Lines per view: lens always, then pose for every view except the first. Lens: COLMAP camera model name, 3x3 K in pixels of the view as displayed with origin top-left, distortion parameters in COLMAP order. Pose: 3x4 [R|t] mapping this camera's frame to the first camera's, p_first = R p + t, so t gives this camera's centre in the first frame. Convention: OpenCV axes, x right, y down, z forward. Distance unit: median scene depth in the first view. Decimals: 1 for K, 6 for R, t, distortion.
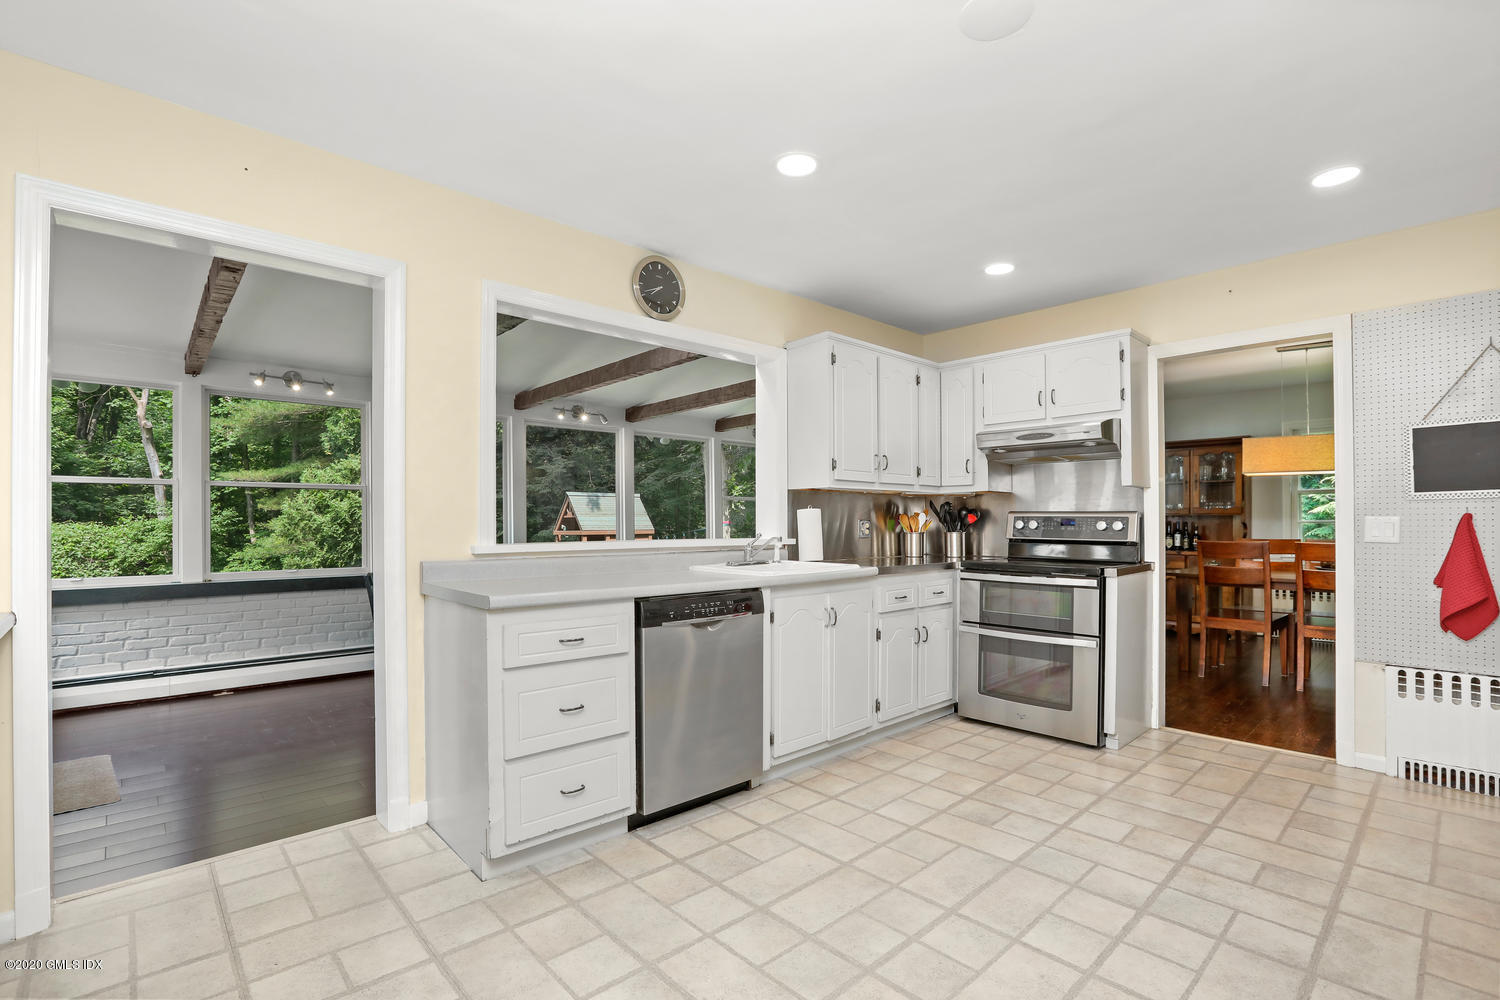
lens RADIAL K [[684.7, 0, 744.8], [0, 684.7, 522.5], [0, 0, 1]] dist [-0.027389, 0.000120]
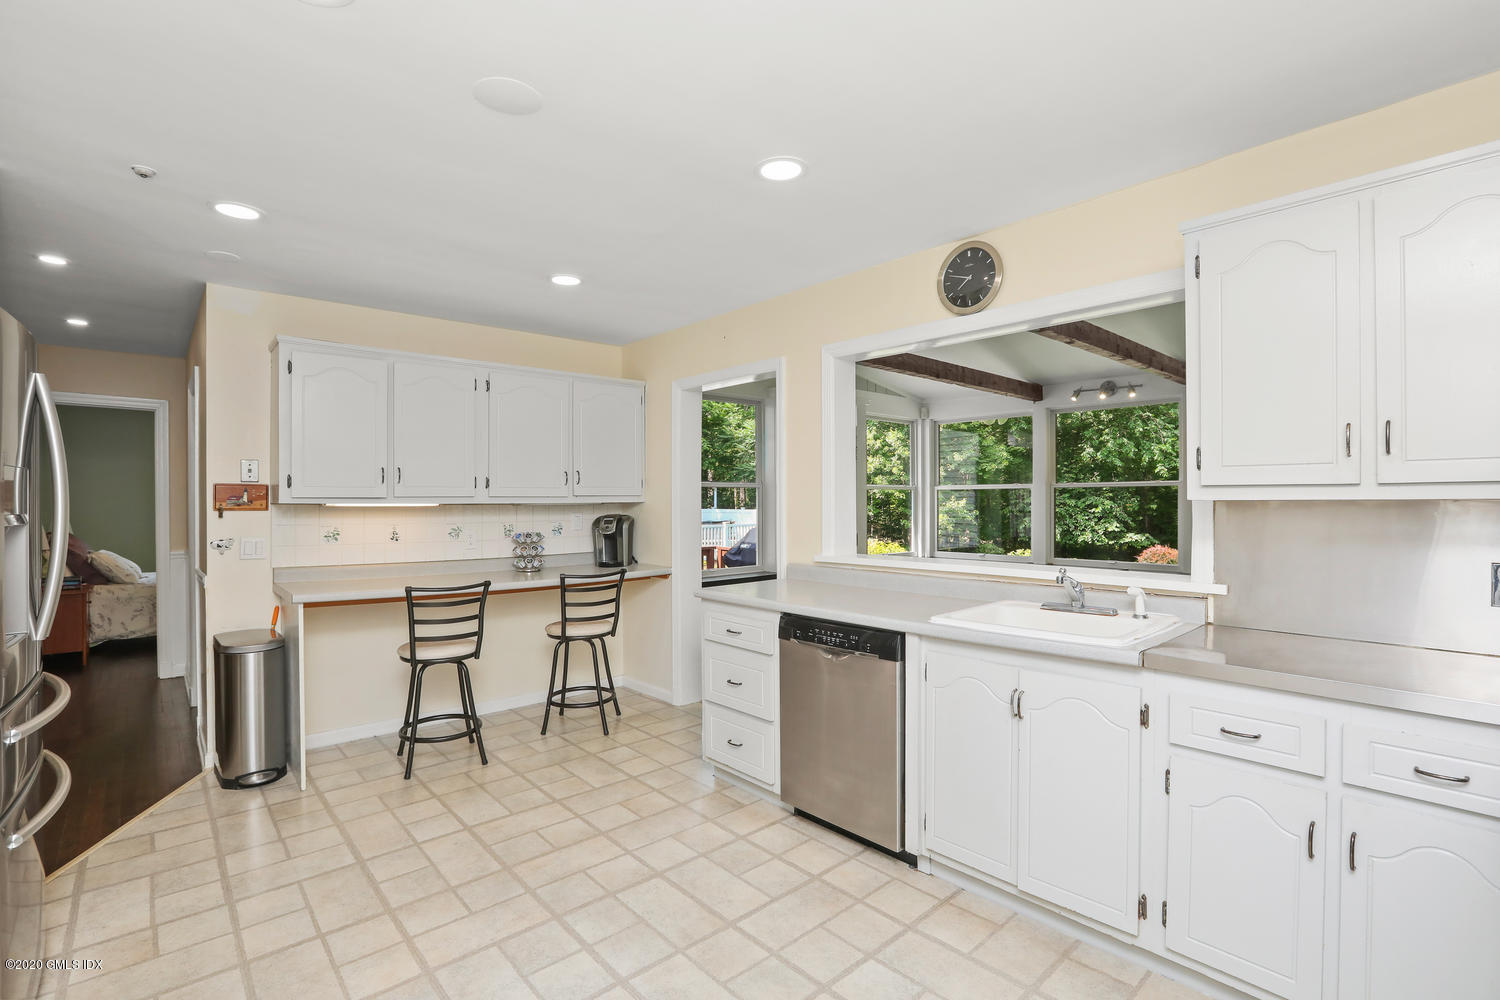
lens RADIAL K [[684.7, 0, 752.2], [0, 684.7, 502.3], [0, 0, 1]] dist [-0.027389, 0.000120]
pose [[-0.004390, 0.003290, -0.999985, 0.959912], [0.008979, 0.999954, 0.003250, -0.075945], [0.999950, -0.008965, -0.004420, 0.916765]]
